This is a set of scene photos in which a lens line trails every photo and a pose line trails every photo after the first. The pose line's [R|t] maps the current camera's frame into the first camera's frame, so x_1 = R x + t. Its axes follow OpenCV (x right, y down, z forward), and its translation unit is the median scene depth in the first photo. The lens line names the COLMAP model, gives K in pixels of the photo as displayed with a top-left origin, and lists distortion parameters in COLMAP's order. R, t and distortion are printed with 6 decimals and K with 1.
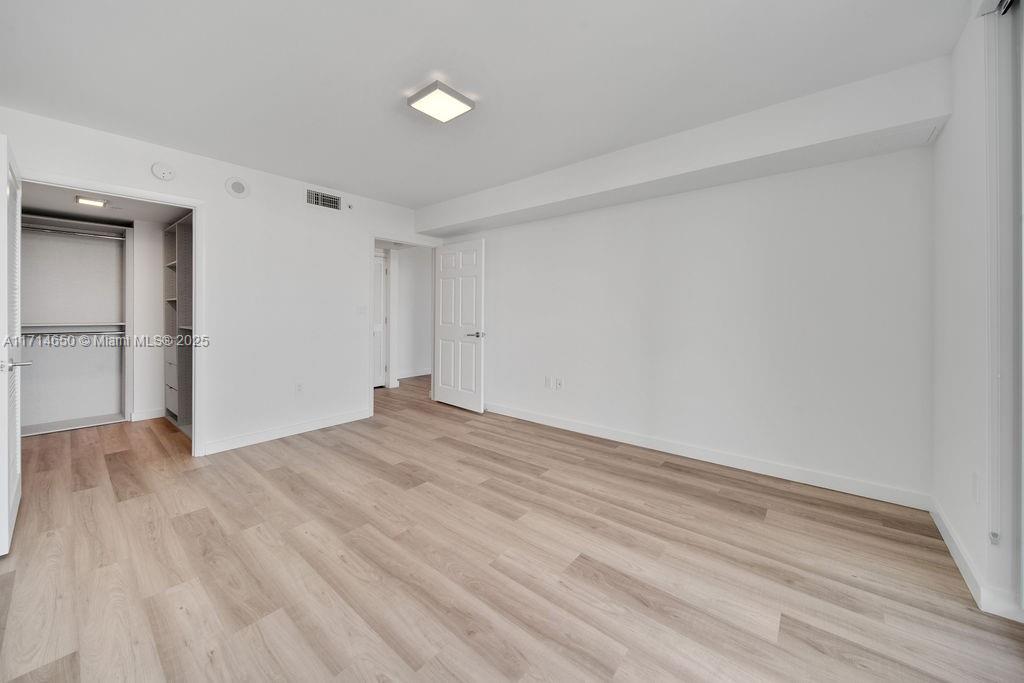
lens RADIAL K [[376.7, 0, 512.6], [0, 376.7, 309.7], [0, 0, 1]] dist [-0.000911, -0.000183]
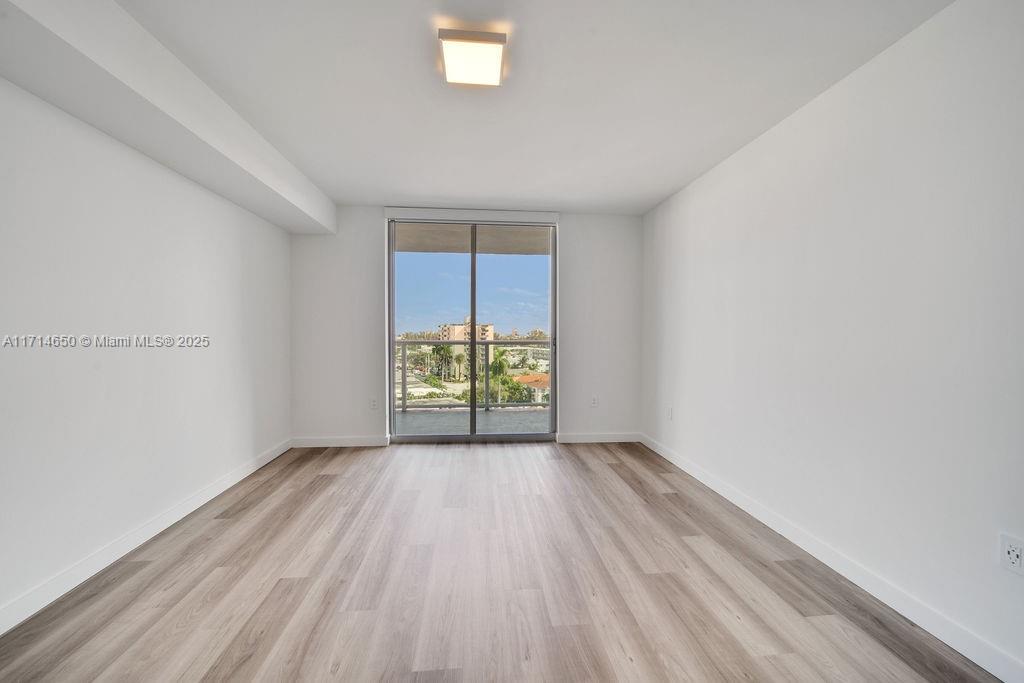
lens RADIAL K [[375.6, 0, 508.1], [0, 375.6, 338.8], [0, 0, 1]] dist [-0.003398, -0.000635]
pose [[-0.710522, -0.015025, 0.703514, -0.794036], [-0.007790, 0.999879, 0.013487, 0.007251], [-0.703631, 0.004102, -0.710553, 1.514706]]
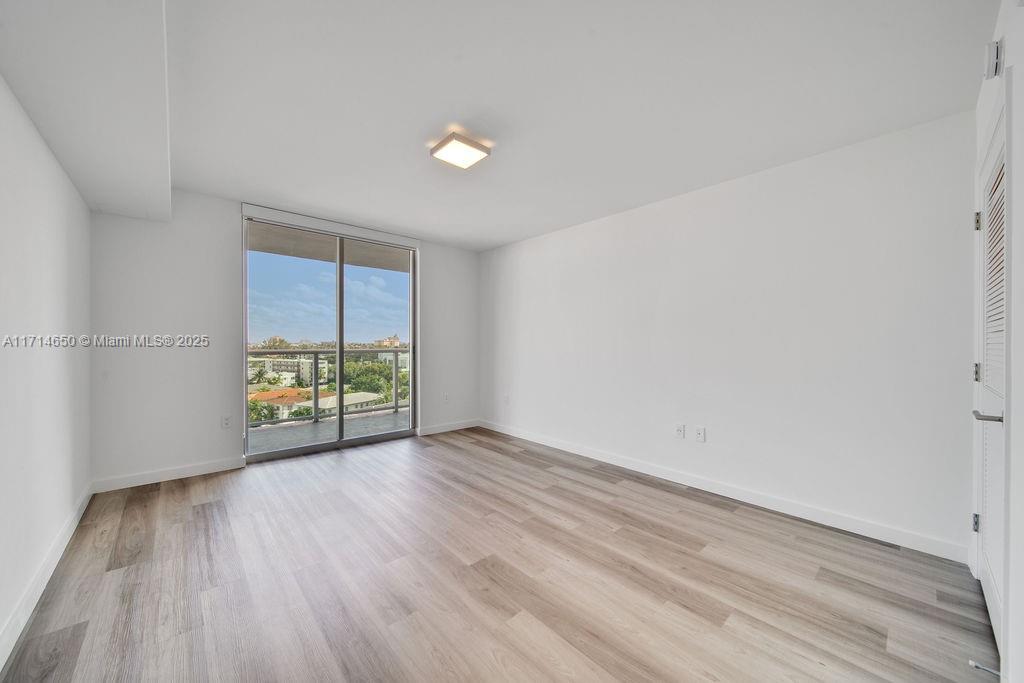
lens RADIAL K [[370.5, 0, 516.8], [0, 370.5, 345.8], [0, 0, 1]] dist [-0.001649, -0.000207]
pose [[-0.991955, -0.007439, 0.126374, -0.499155], [-0.006871, 0.999964, 0.004932, 0.007874], [-0.126406, 0.004024, -0.991970, 2.076601]]
